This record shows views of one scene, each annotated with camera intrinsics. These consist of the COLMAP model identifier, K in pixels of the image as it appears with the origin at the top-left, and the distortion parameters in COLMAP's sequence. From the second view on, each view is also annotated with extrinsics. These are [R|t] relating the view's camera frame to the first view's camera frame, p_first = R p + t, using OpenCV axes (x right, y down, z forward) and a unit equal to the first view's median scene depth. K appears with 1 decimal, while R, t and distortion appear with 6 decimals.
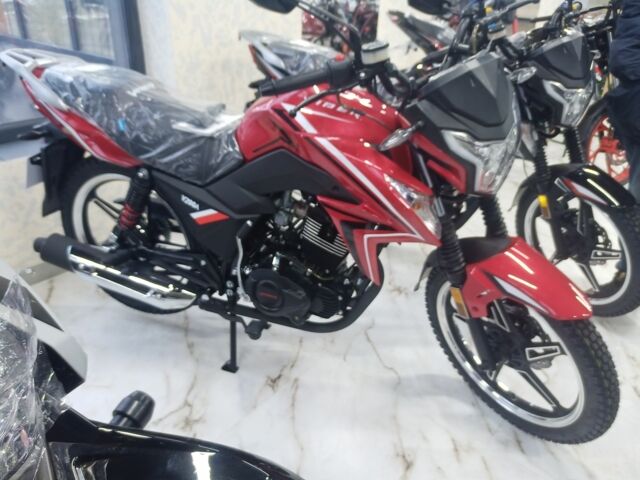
lens RADIAL K [[469.2, 0, 316.7], [0, 469.2, 253.8], [0, 0, 1]] dist [0.058478, -0.111404]
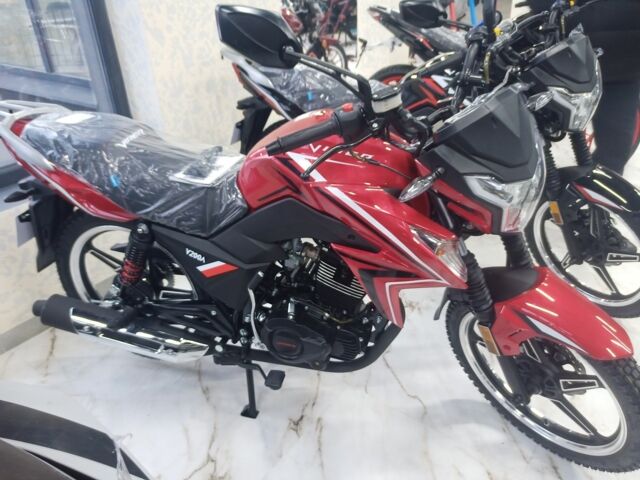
lens RADIAL K [[469.2, 0, 316.7], [0, 469.2, 253.8], [0, 0, 1]] dist [0.058478, -0.111404]
pose [[0.995803, -0.090285, 0.014982, -0.036512], [0.089863, 0.995594, 0.026786, -0.108457], [-0.017334, -0.025327, 0.999529, 0.045809]]
